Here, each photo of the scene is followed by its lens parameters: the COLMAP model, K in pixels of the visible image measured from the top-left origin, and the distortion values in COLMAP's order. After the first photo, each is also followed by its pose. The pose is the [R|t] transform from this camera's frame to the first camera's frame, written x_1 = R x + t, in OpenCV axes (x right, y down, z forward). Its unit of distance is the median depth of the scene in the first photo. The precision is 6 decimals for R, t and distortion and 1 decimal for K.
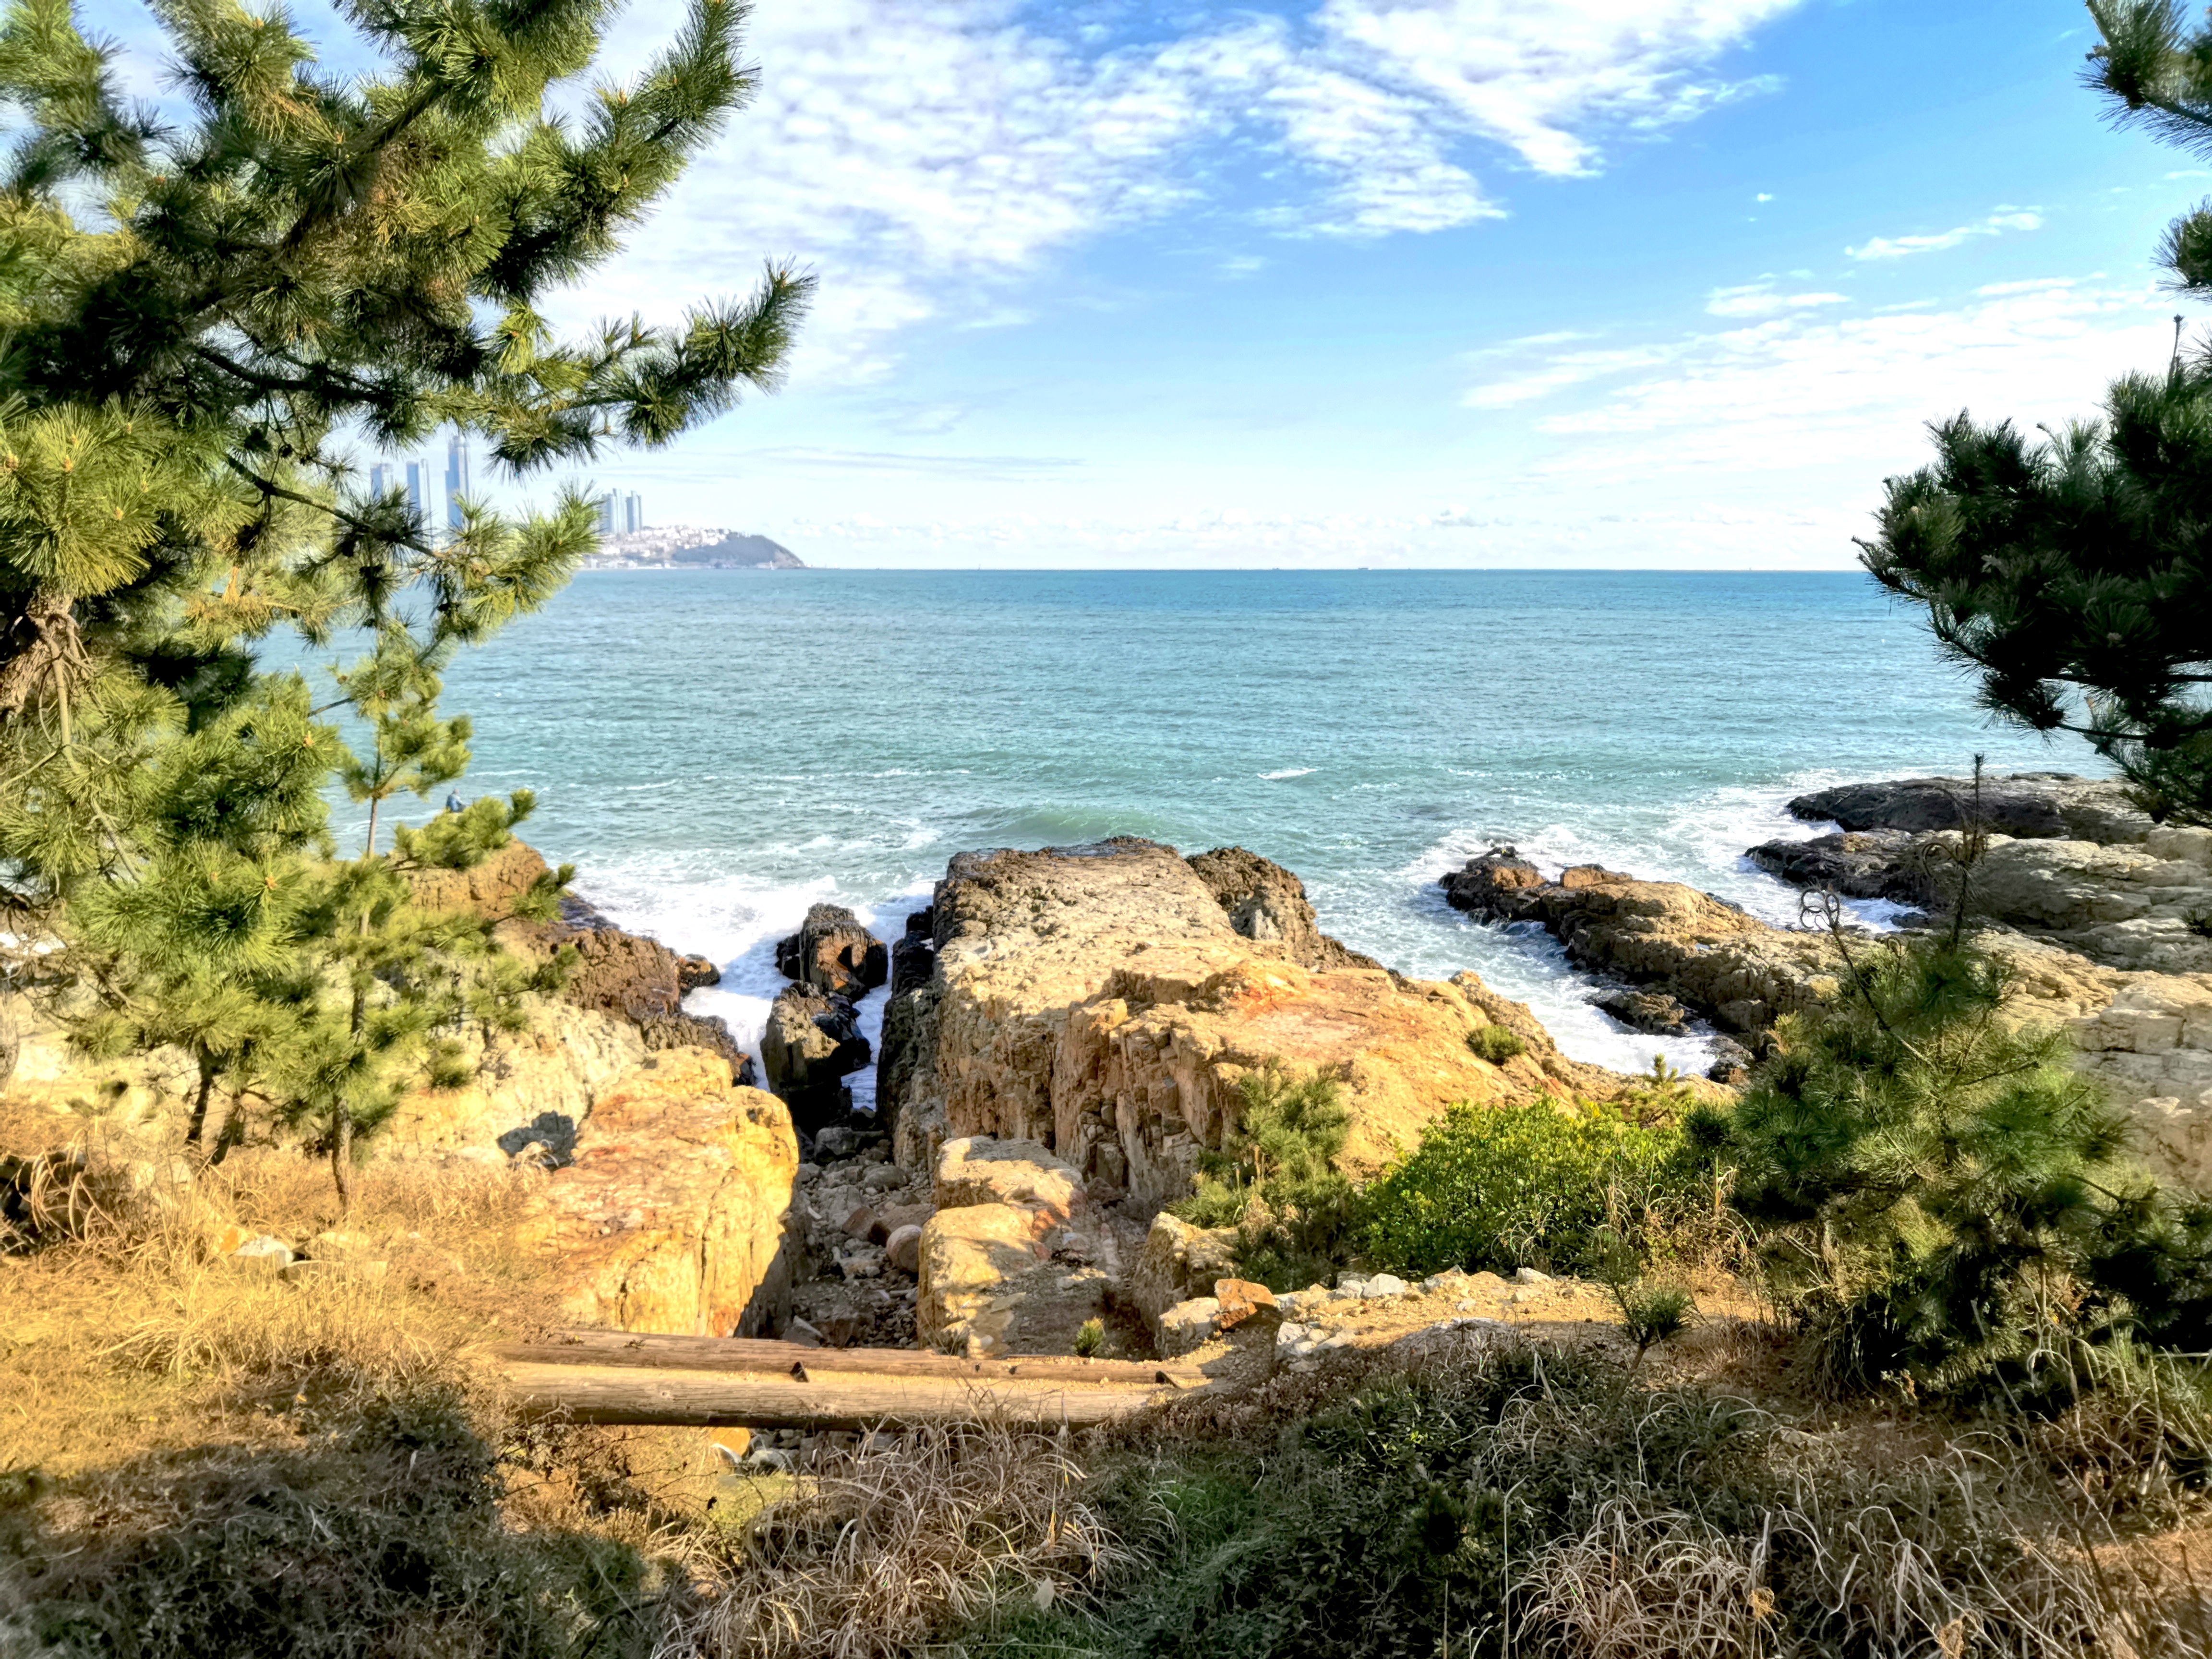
lens RADIAL K [[1737.6, 0, 1110.9], [0, 1737.6, 841.9], [0, 0, 1]] dist [0.009334, 0.024324]
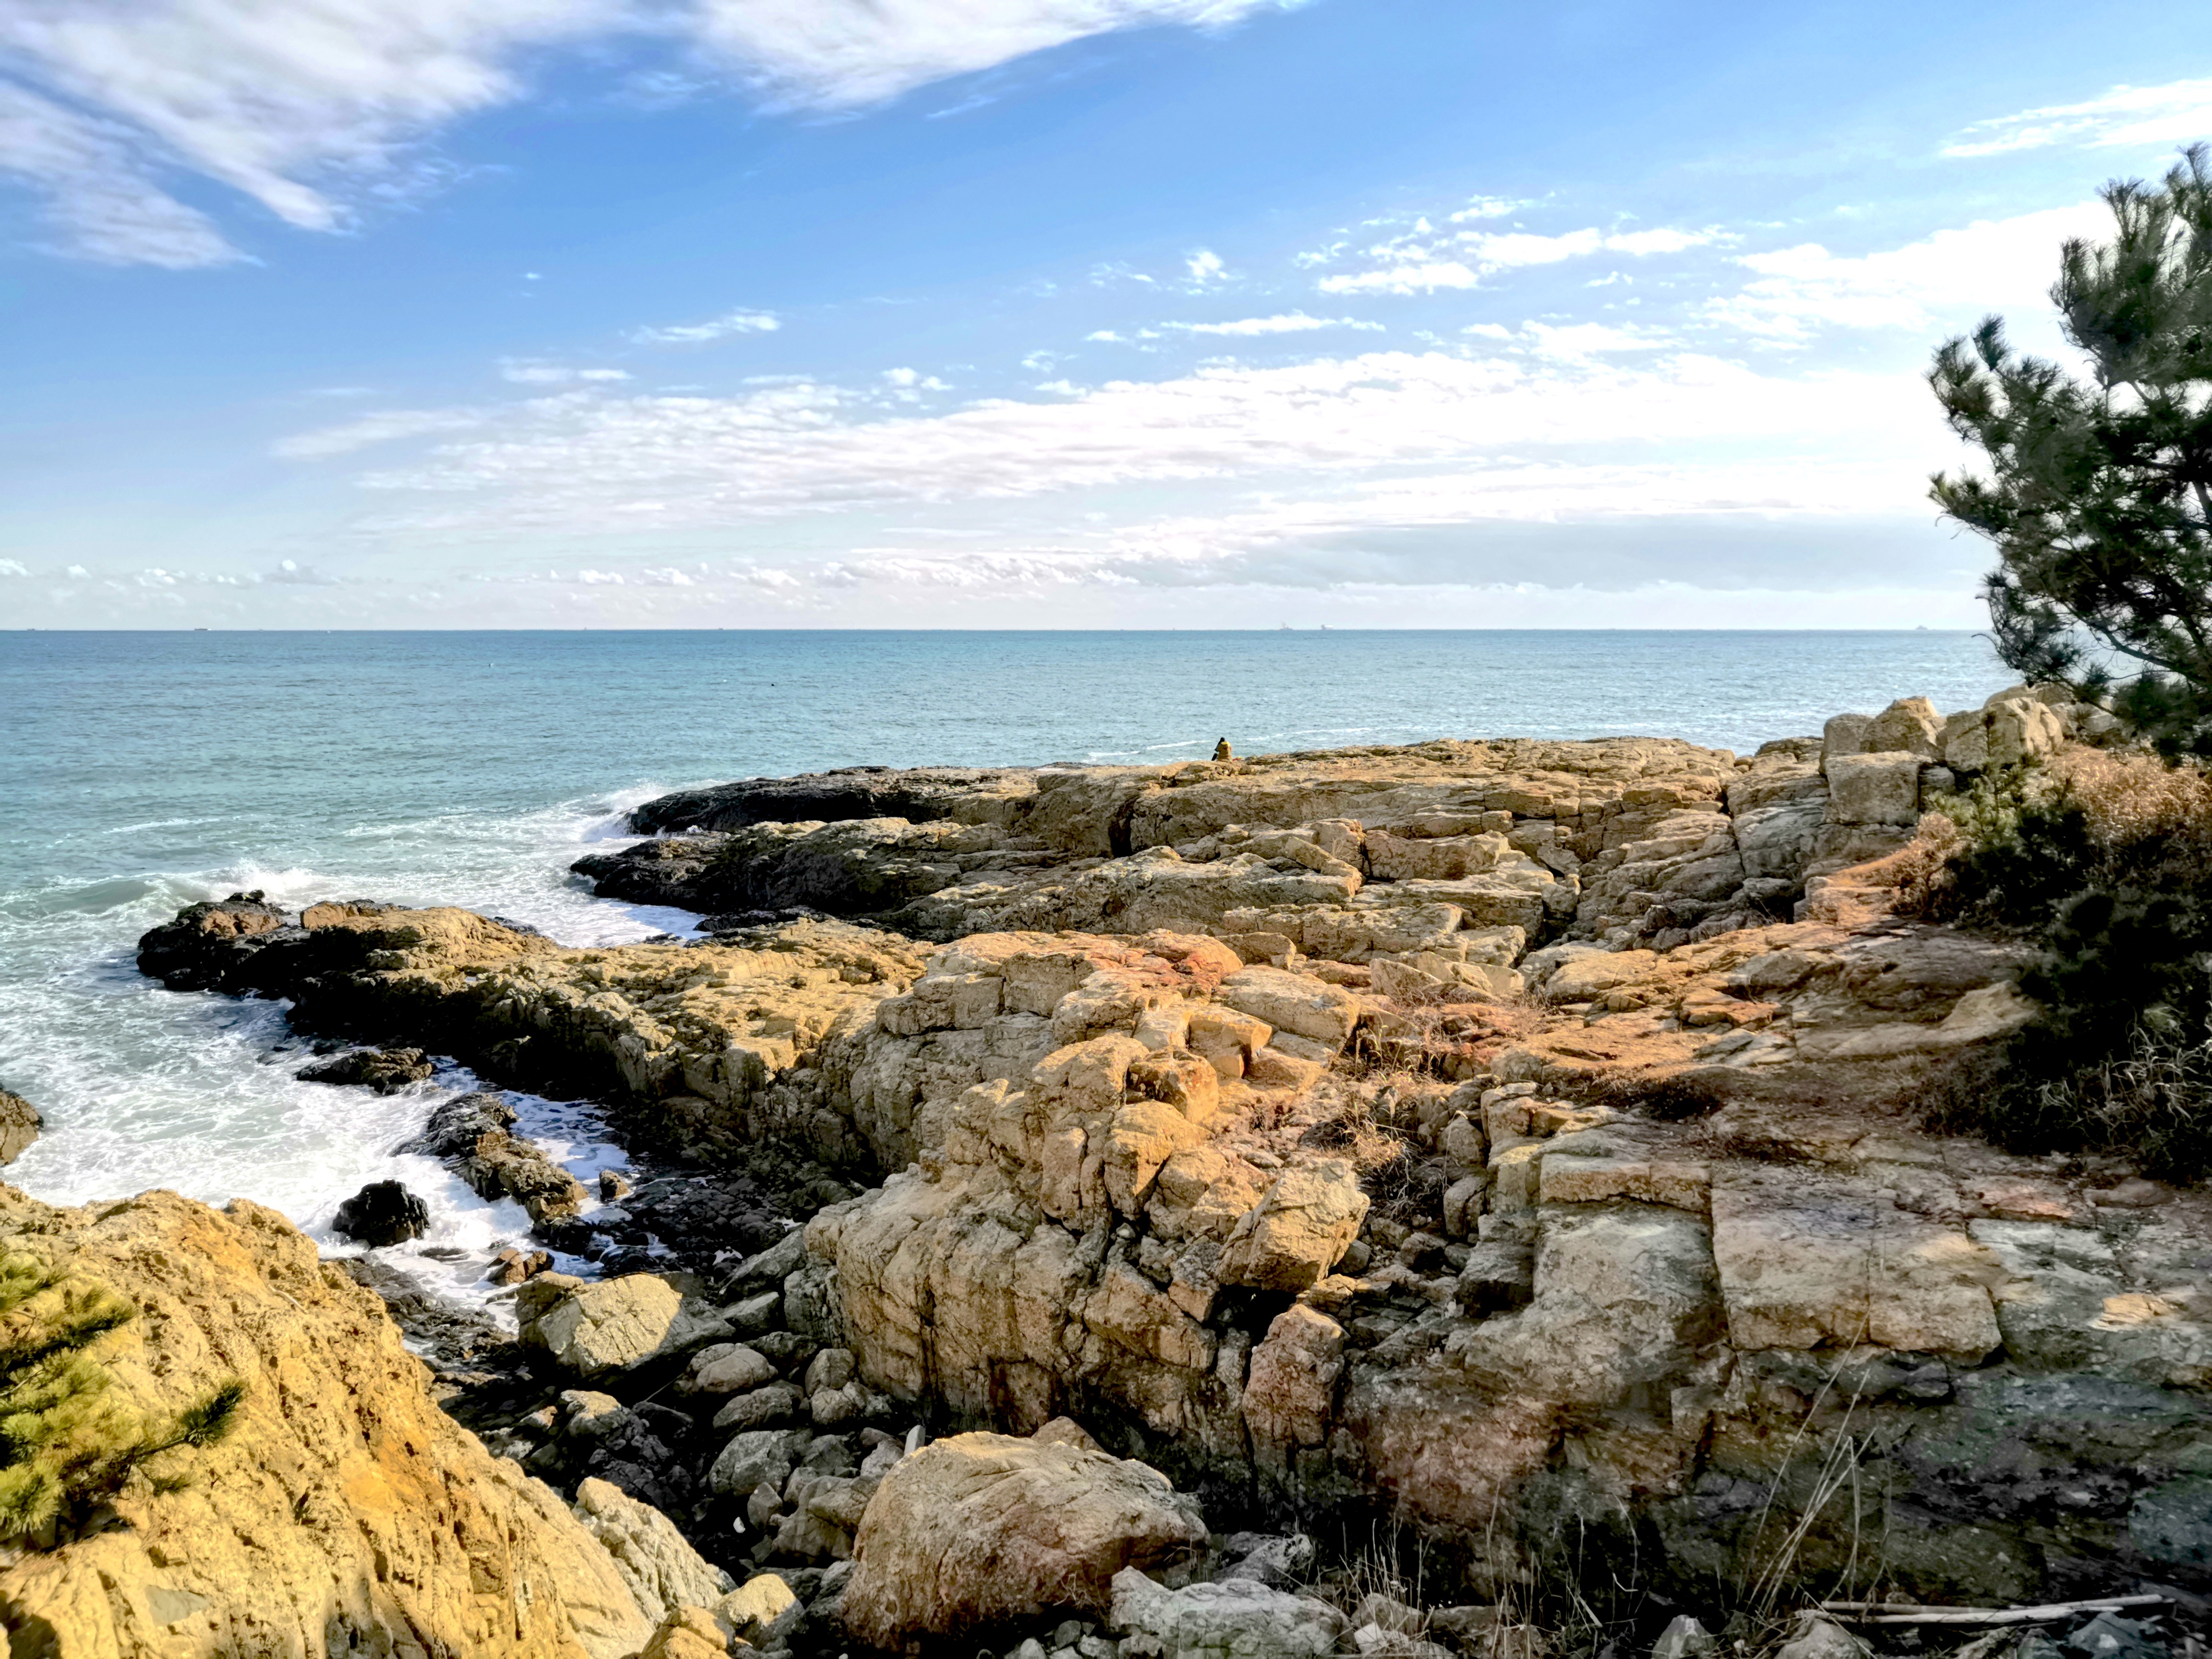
lens RADIAL K [[1737.6, 0, 1101.1], [0, 1737.6, 833.9], [0, 0, 1]] dist [0.009334, 0.024324]
pose [[0.812682, -0.072199, 0.578218, 0.137483], [0.095591, 0.995370, -0.010066, 0.033321], [-0.574814, 0.063453, 0.815820, 0.227159]]
